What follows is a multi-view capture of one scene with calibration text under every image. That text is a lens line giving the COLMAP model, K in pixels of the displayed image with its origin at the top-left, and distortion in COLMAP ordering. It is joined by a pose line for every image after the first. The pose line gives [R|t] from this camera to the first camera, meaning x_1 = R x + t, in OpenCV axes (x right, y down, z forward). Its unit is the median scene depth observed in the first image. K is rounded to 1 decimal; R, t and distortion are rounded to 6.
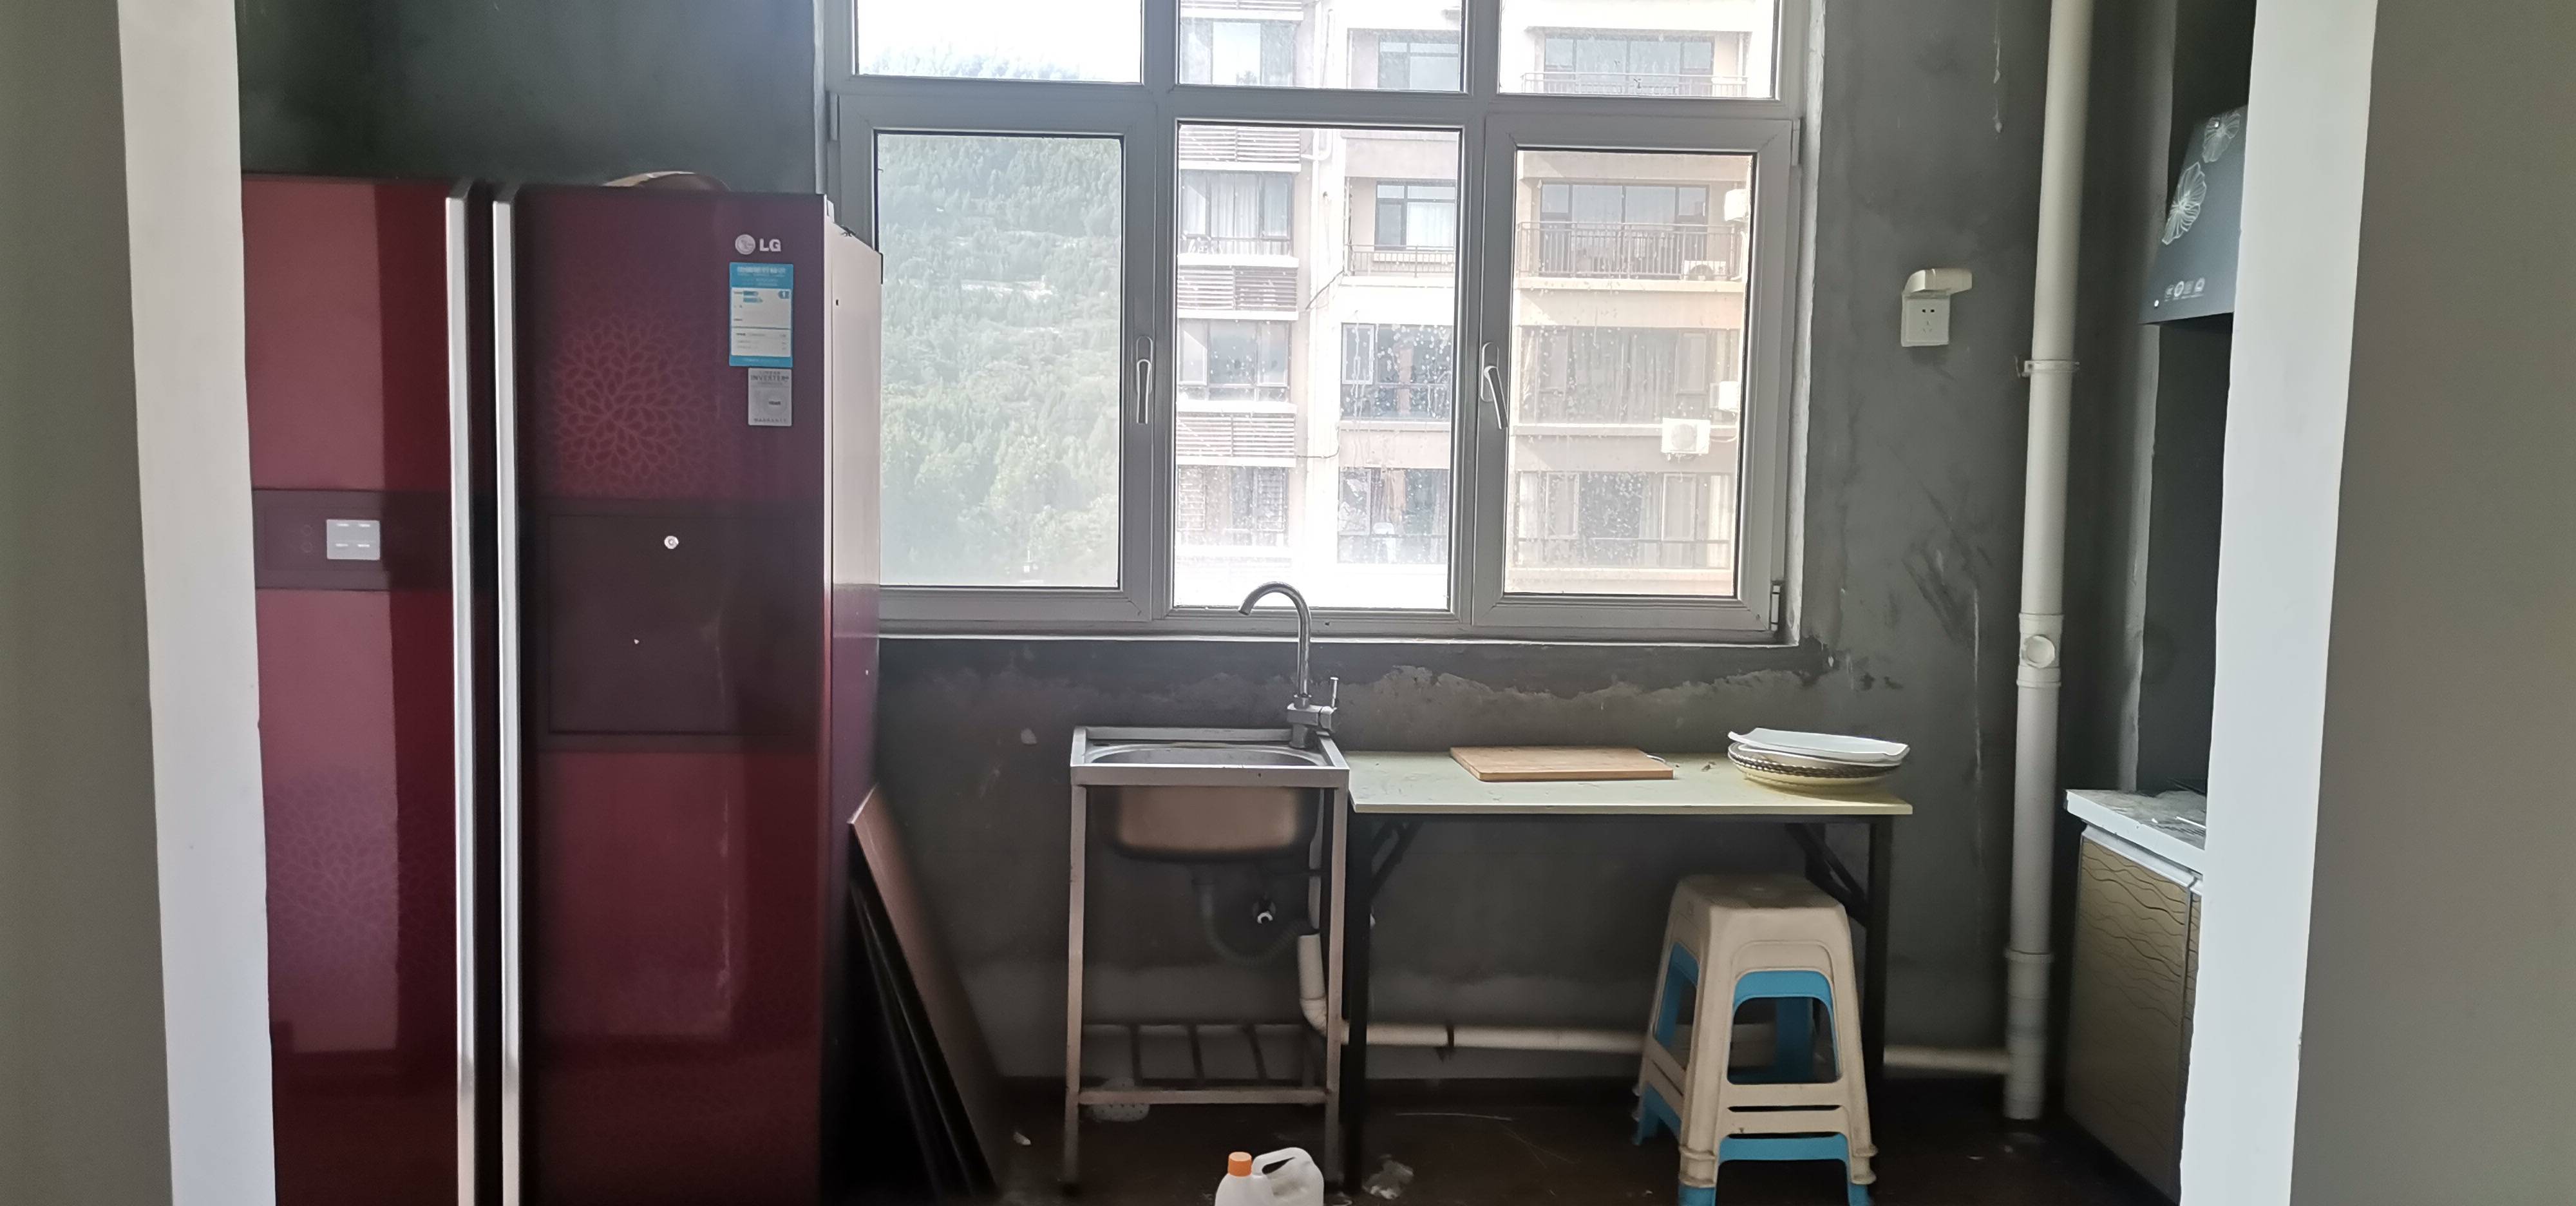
lens RADIAL K [[2211.1, 0, 1288.0], [0, 2211.1, 603.0], [0, 0, 1]] dist [0.005545, 0.001259]
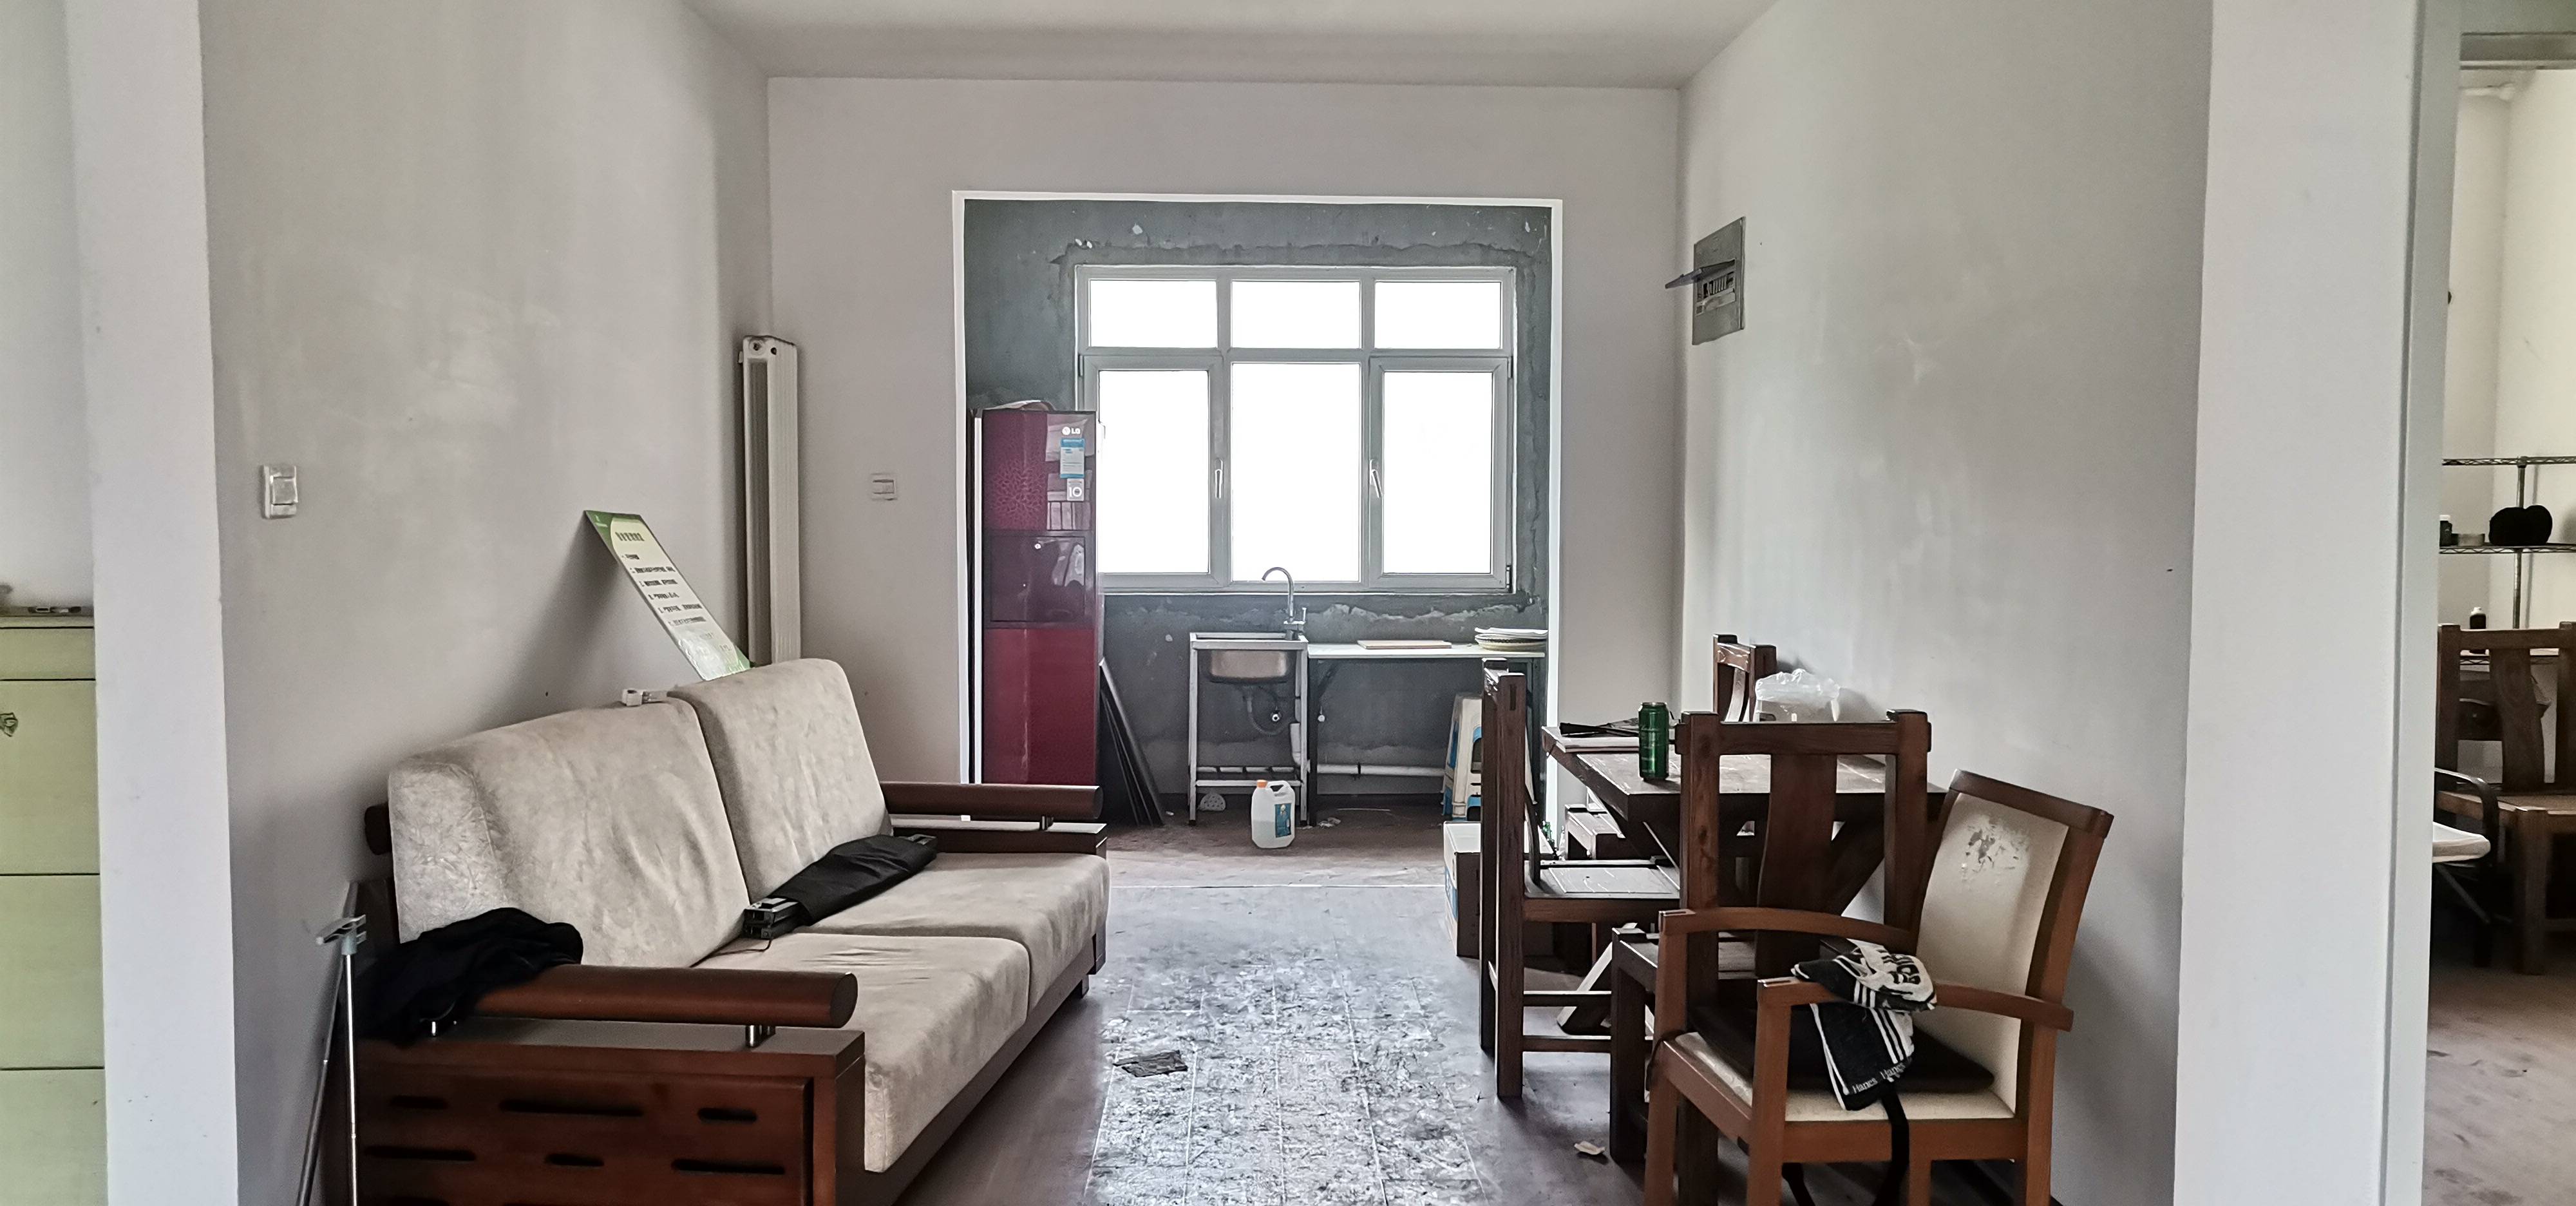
lens RADIAL K [[1807.0, 0, 1288.0], [0, 1807.0, 603.0], [0, 0, 1]] dist [-0.001019, -0.000048]
pose [[0.999561, -0.016663, -0.024483, 0.048942], [0.015945, 0.999446, -0.029225, 0.080511], [0.024956, 0.028822, 0.999273, -0.836014]]
